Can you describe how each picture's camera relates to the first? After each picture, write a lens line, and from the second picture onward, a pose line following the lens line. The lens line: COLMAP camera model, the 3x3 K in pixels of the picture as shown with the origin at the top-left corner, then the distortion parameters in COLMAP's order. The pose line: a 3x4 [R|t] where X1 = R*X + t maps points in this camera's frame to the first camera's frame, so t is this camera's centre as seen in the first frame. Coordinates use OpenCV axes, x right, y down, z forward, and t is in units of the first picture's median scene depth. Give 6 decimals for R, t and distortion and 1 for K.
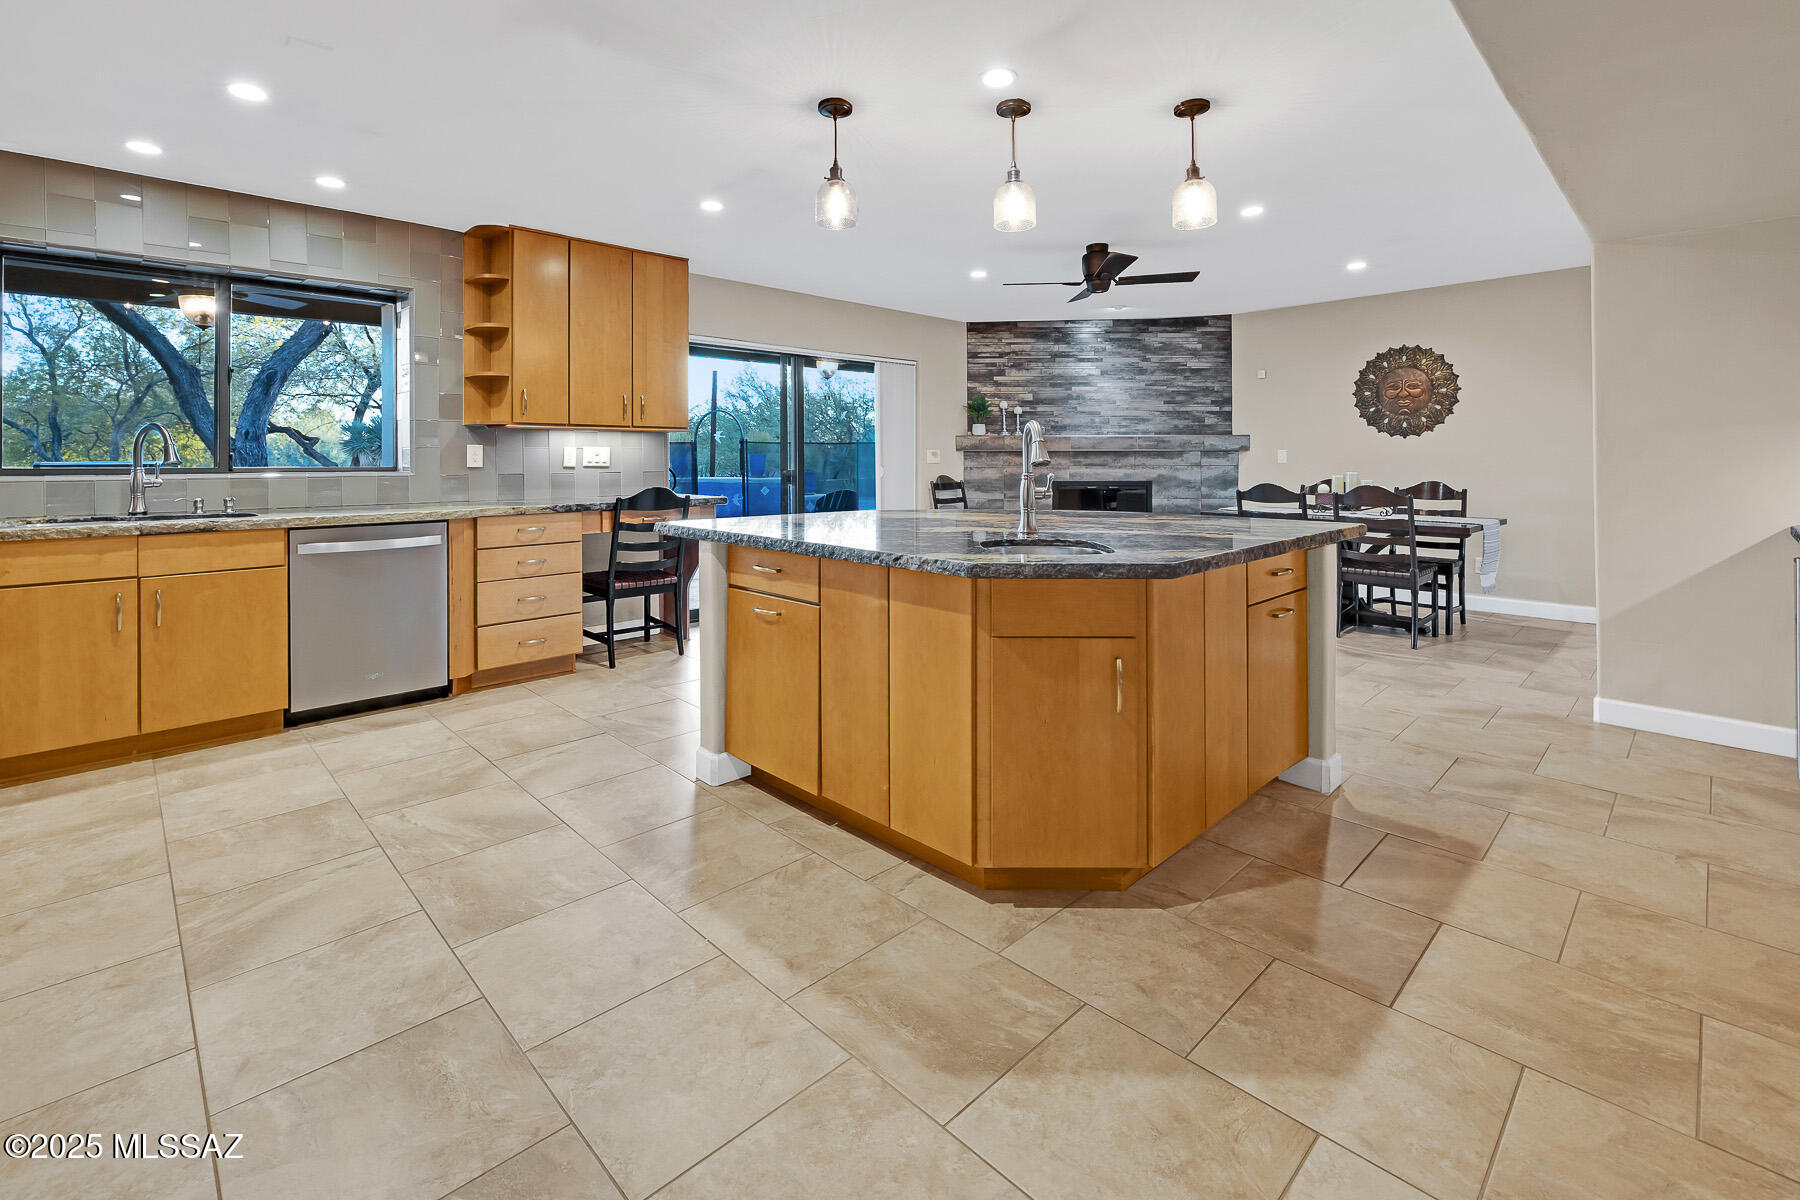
lens RADIAL K [[810.4, 0, 910.0], [0, 810.4, 451.7], [0, 0, 1]] dist [-0.000551, -0.000062]
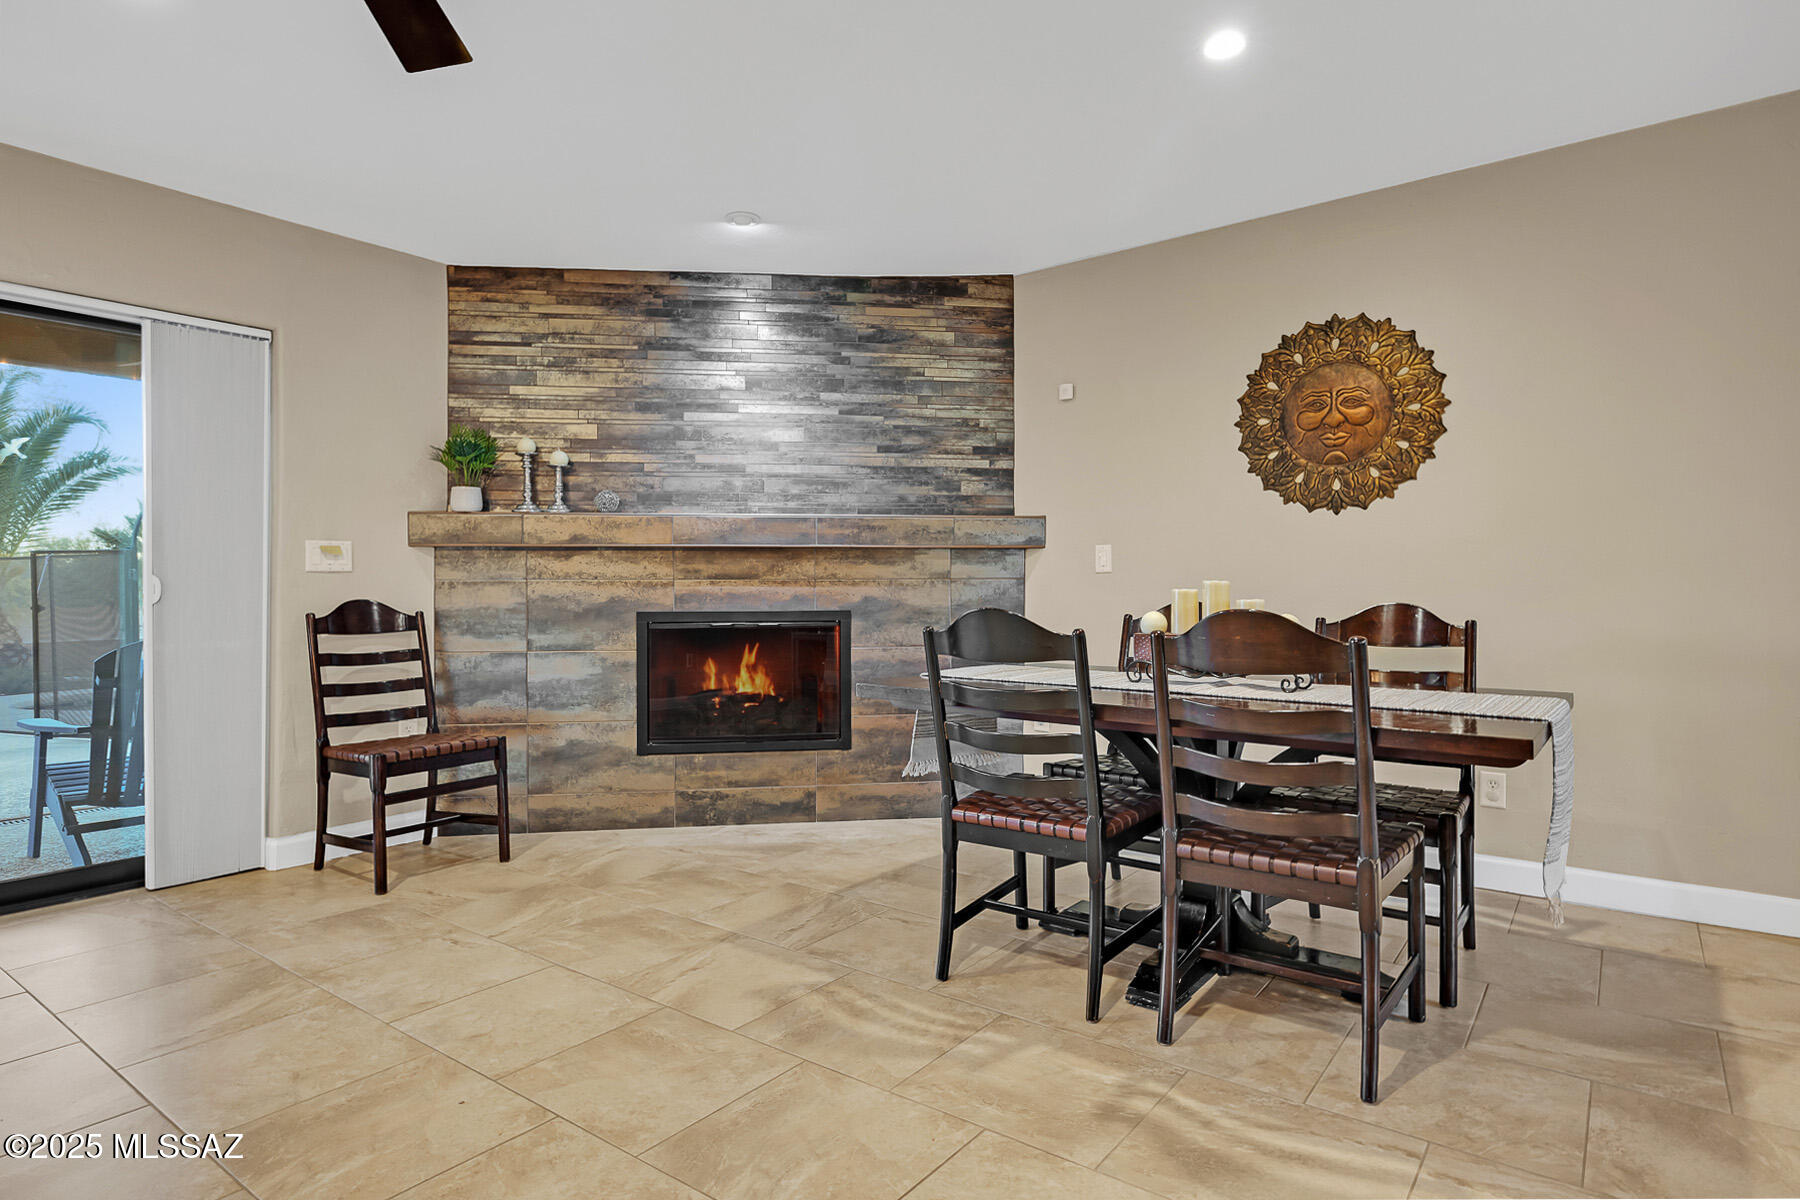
lens RADIAL K [[973.6, 0, 929.2], [0, 973.6, 581.3], [0, 0, 1]] dist [-0.007765, -0.000557]
pose [[0.986955, -0.000154, 0.160996, 0.316802], [0.000813, 0.999992, -0.004028, 0.026370], [-0.160994, 0.004106, 0.986947, 0.532396]]
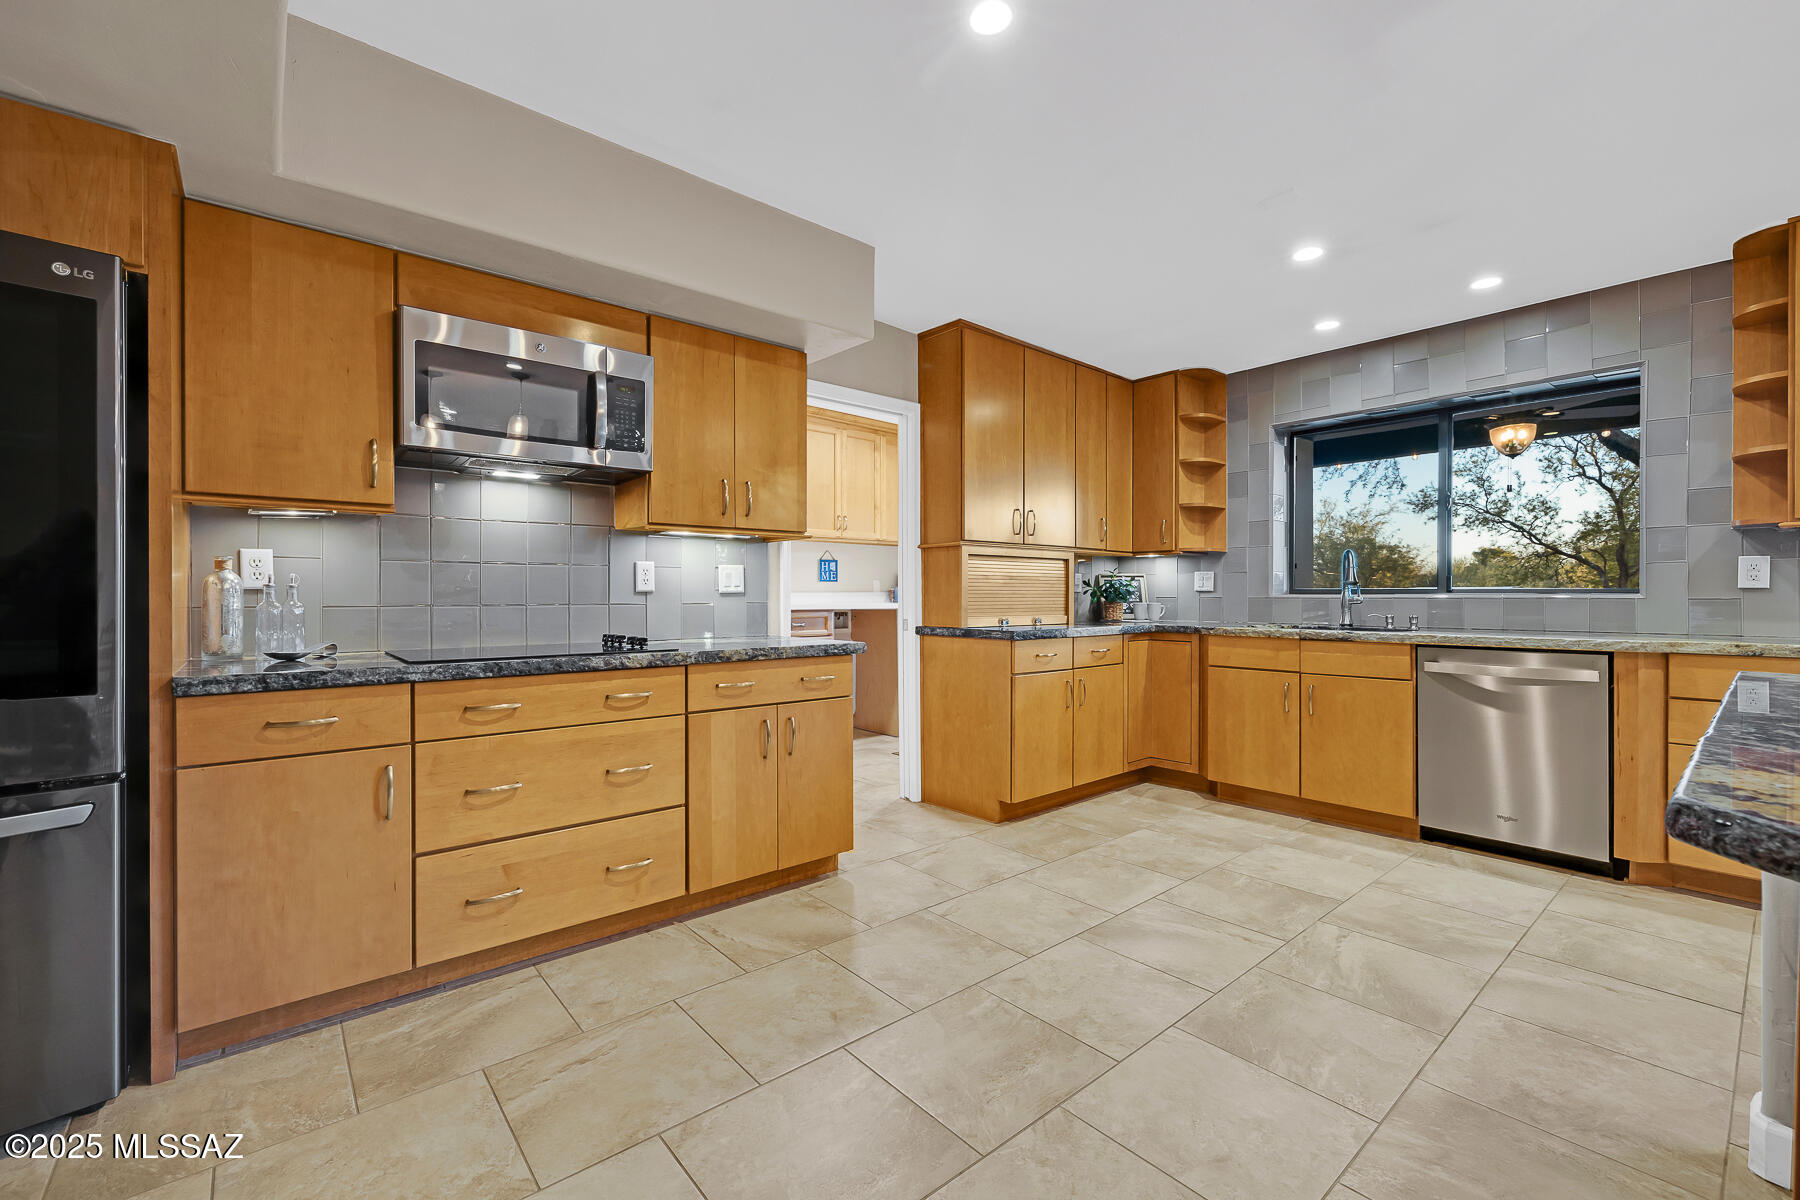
lens RADIAL K [[759.2, 0, 863.4], [0, 759.2, 604.3], [0, 0, 1]] dist [0.000754, 0.000163]
pose [[-0.101440, 0.013662, -0.994748, 0.151012], [0.006443, 0.999894, 0.013075, 0.015063], [0.994821, -0.005083, -0.101517, 0.231107]]
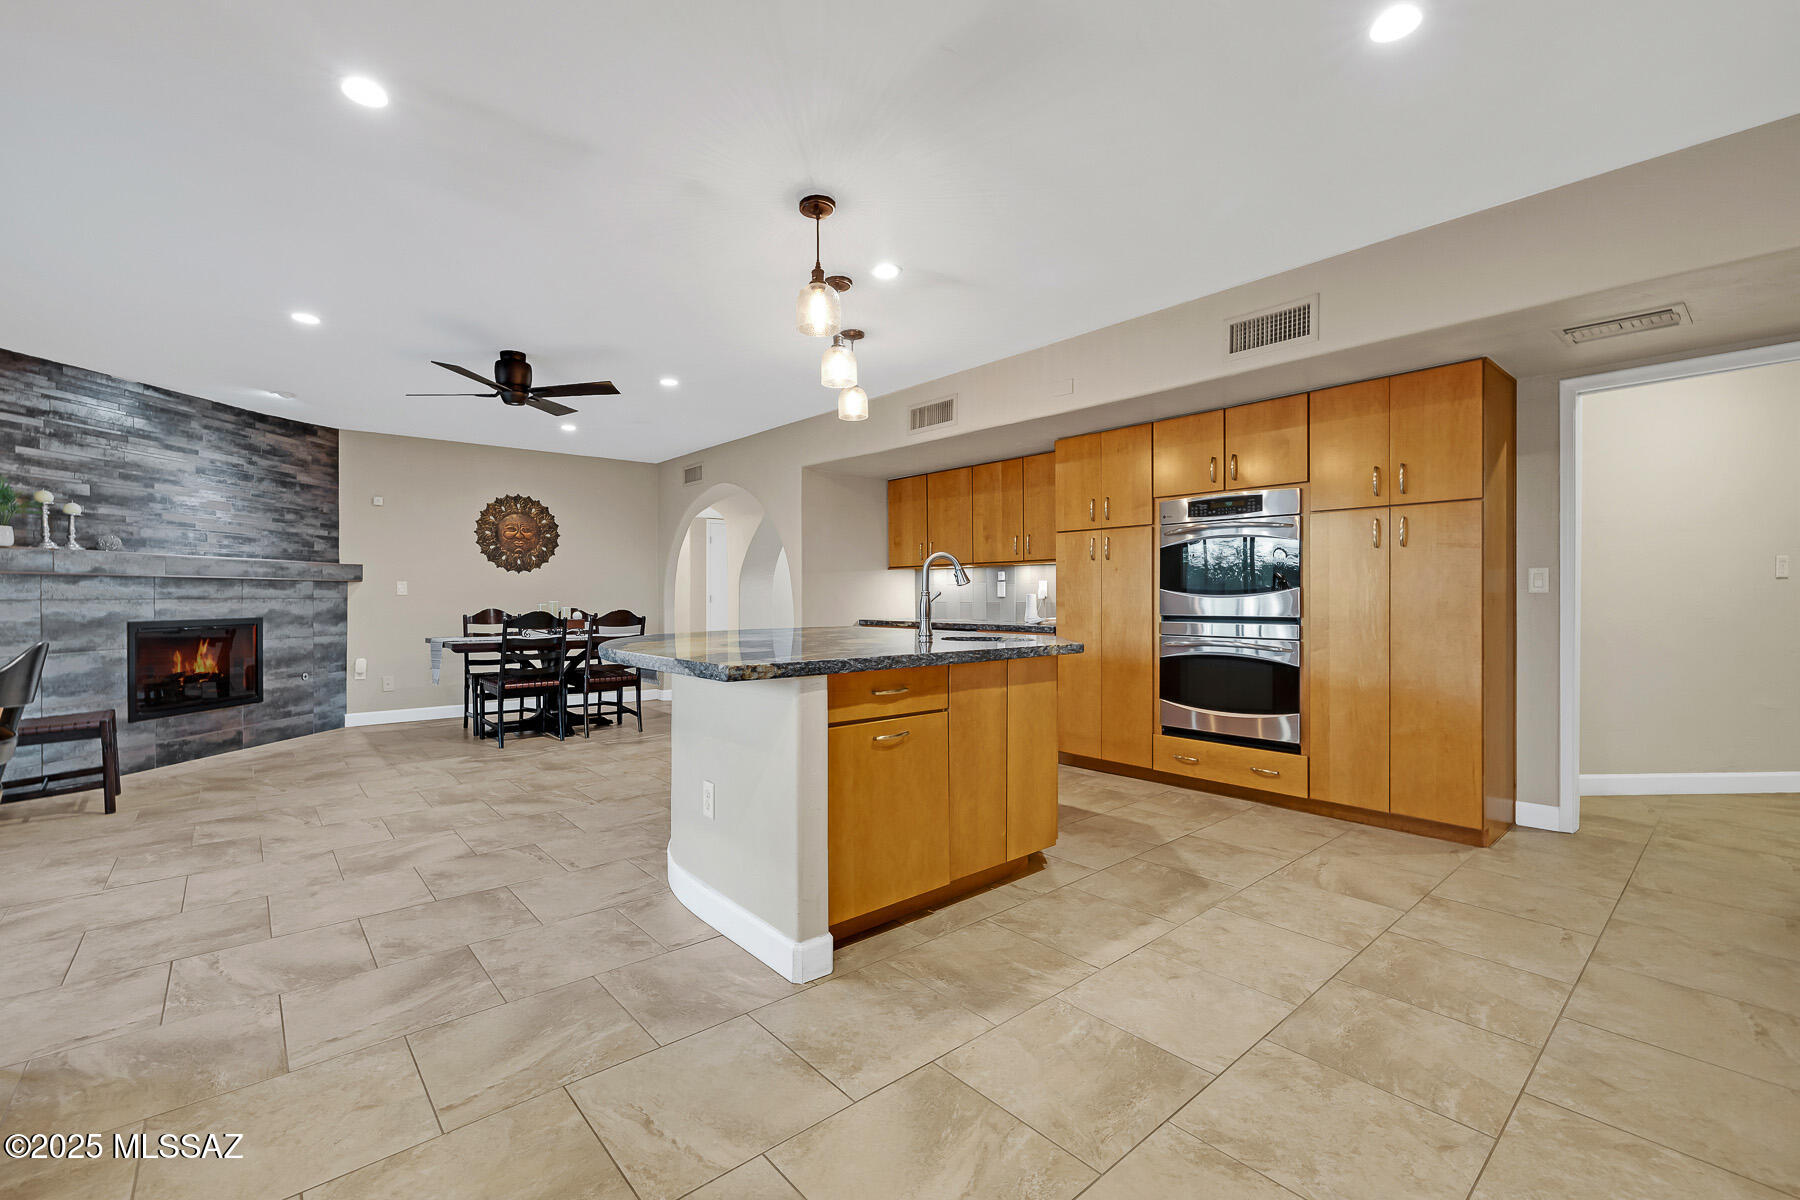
lens RADIAL K [[759.2, 0, 866.6], [0, 759.2, 593.2], [0, 0, 1]] dist [0.000754, 0.000163]
pose [[0.082470, 0.003797, 0.996586, -0.493719], [-0.003969, 0.999986, -0.003481, 0.015566], [-0.996586, -0.003668, 0.082484, 0.442437]]
